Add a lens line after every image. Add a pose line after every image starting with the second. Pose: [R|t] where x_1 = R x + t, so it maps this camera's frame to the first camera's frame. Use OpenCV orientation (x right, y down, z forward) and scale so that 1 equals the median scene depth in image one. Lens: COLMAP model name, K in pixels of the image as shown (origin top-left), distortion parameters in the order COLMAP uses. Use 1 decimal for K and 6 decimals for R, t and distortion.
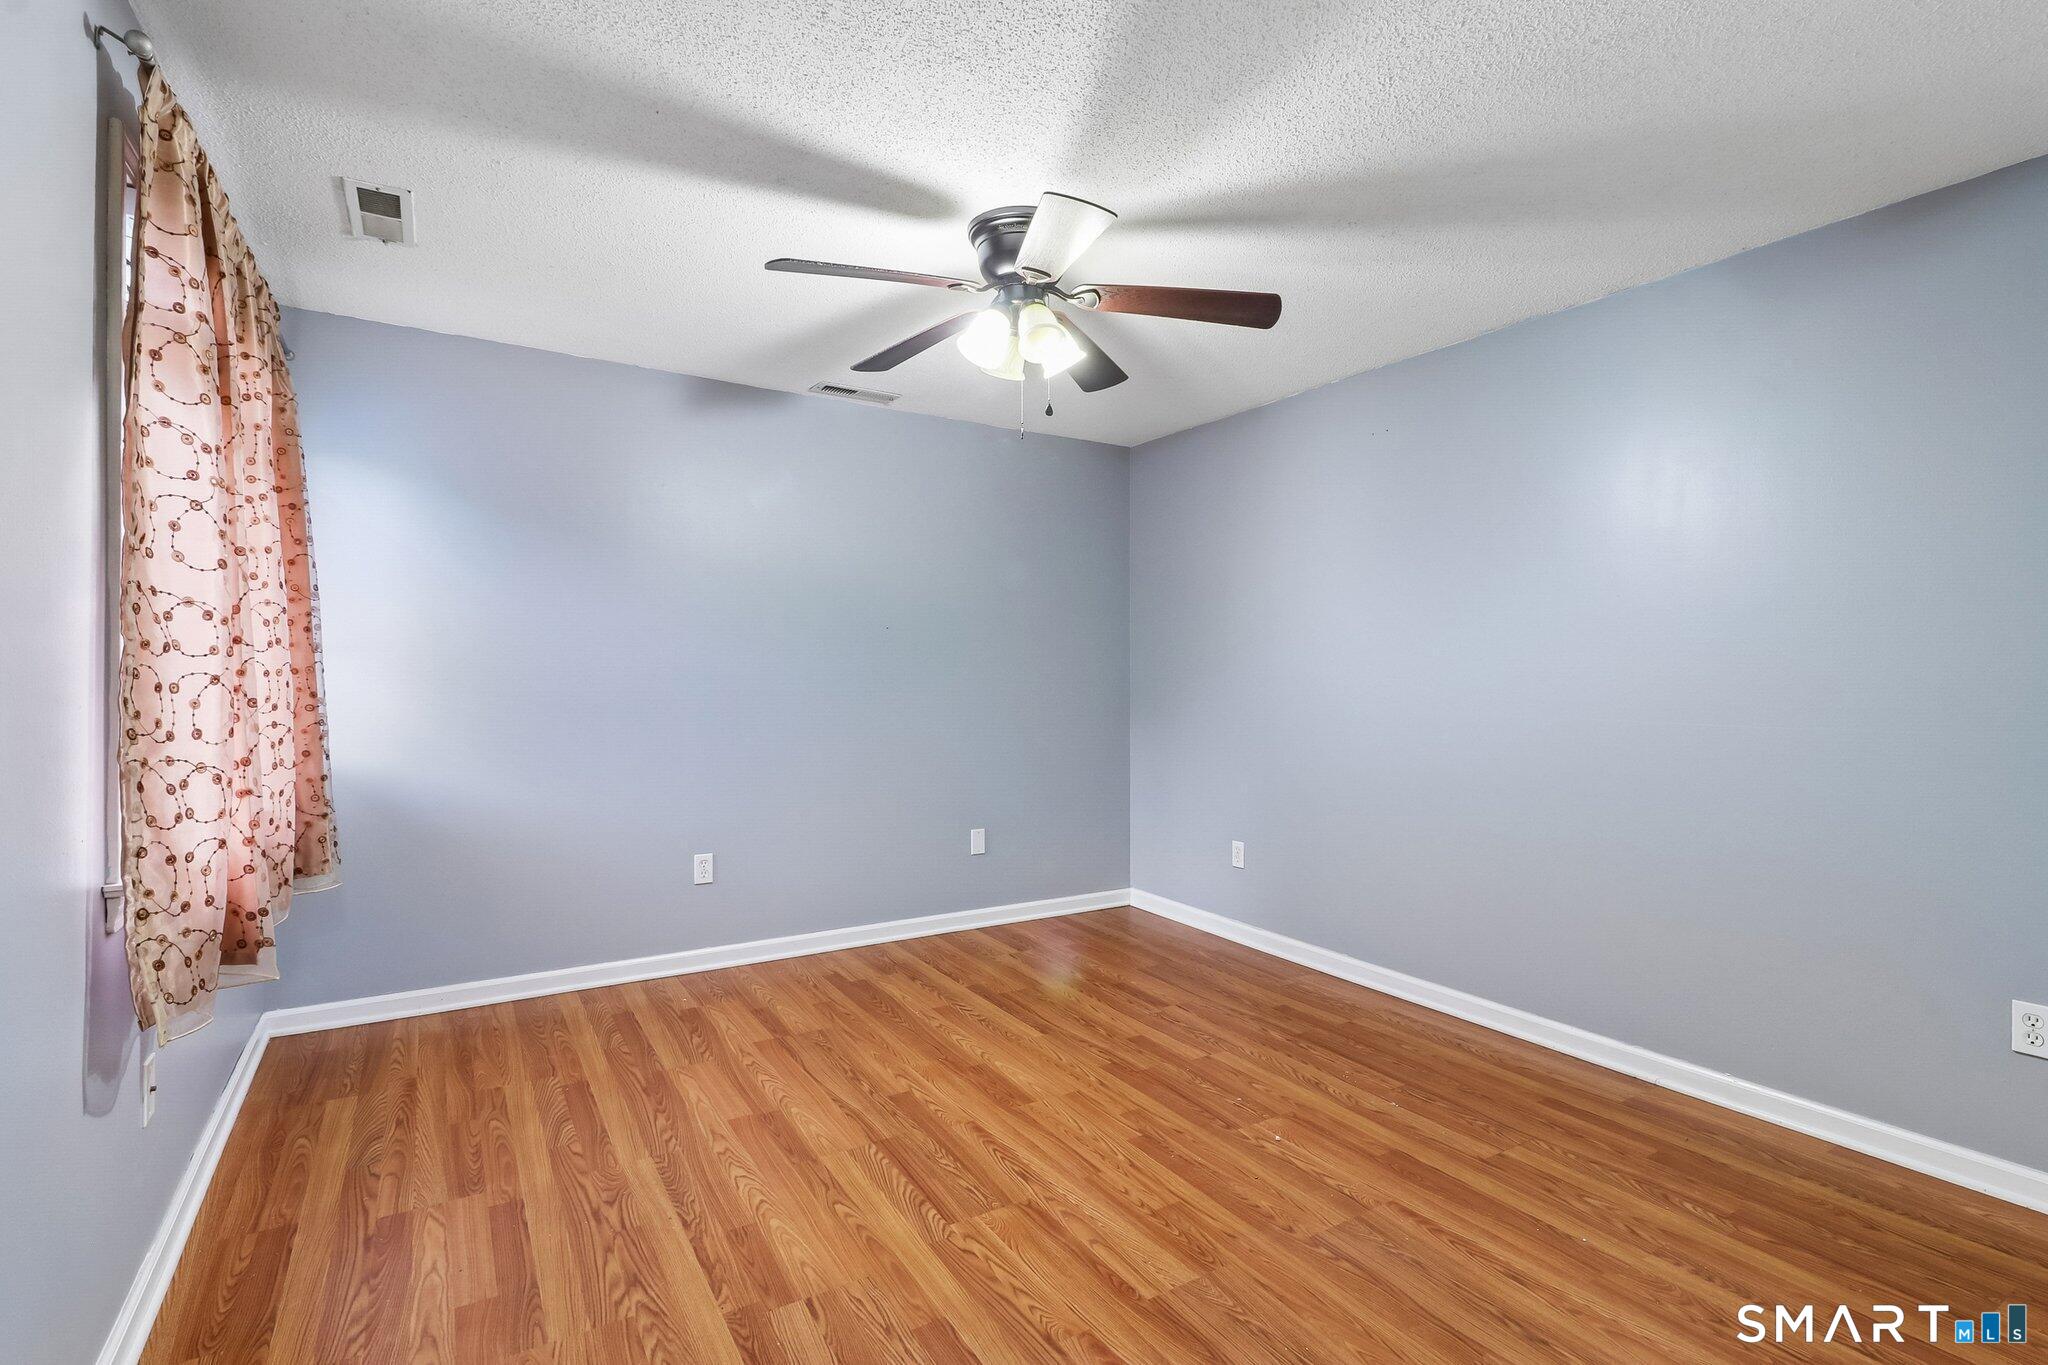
lens RADIAL K [[952.0, 0, 1022.0], [0, 952.0, 694.2], [0, 0, 1]] dist [0.021129, -0.013336]
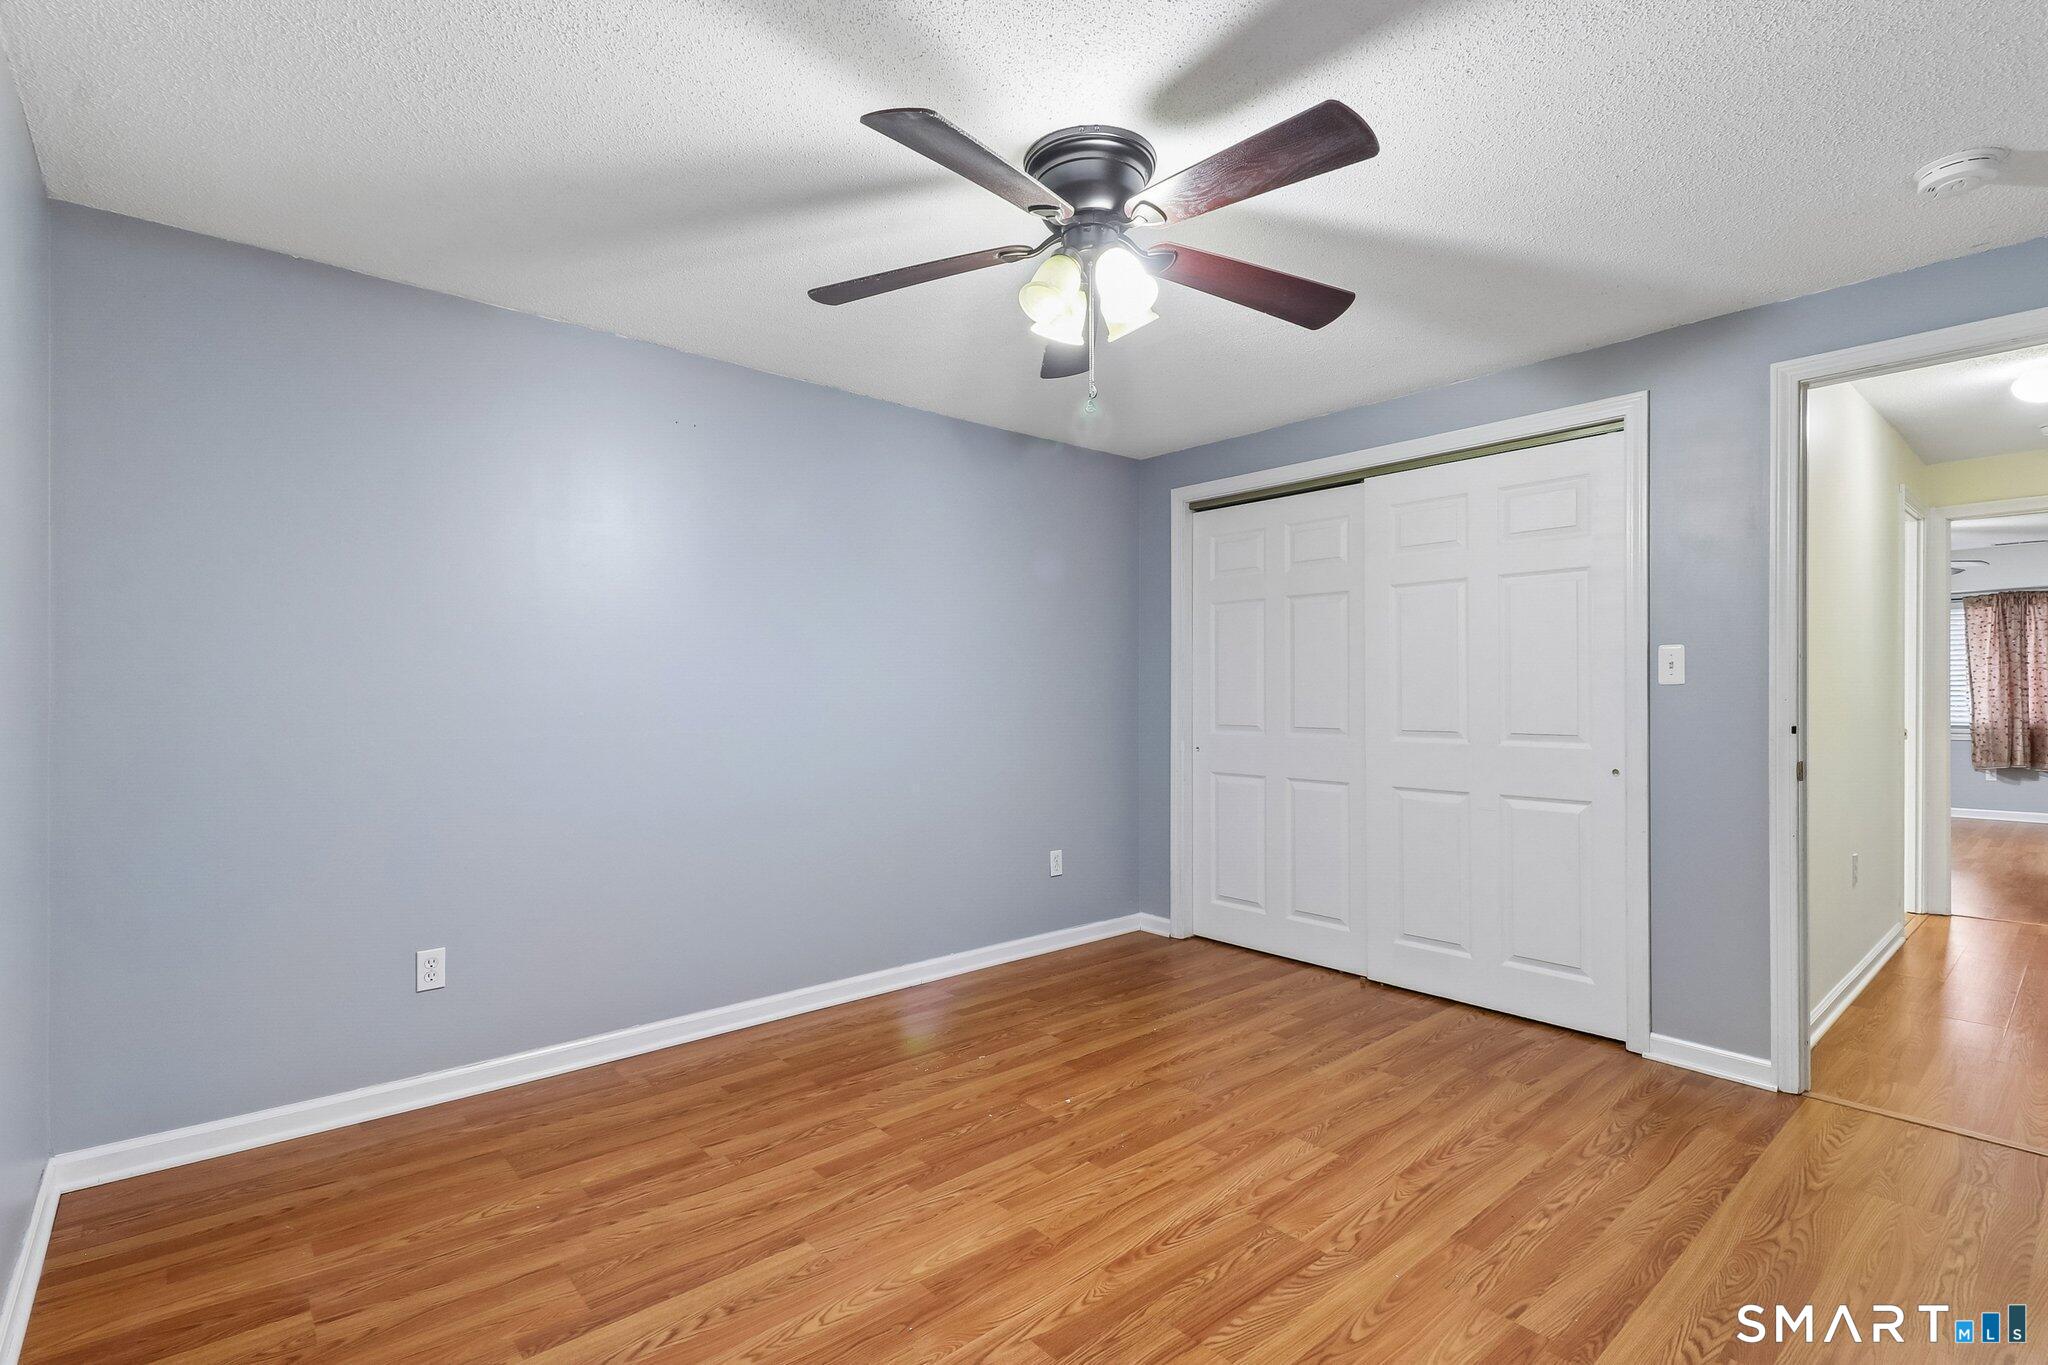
lens RADIAL K [[952.0, 0, 1022.0], [0, 952.0, 694.2], [0, 0, 1]] dist [0.021129, -0.013336]
pose [[-0.161000, -0.006680, 0.986932, -0.847992], [0.021122, 0.999725, 0.010213, -0.030236], [-0.986728, 0.022490, -0.160814, 1.242633]]
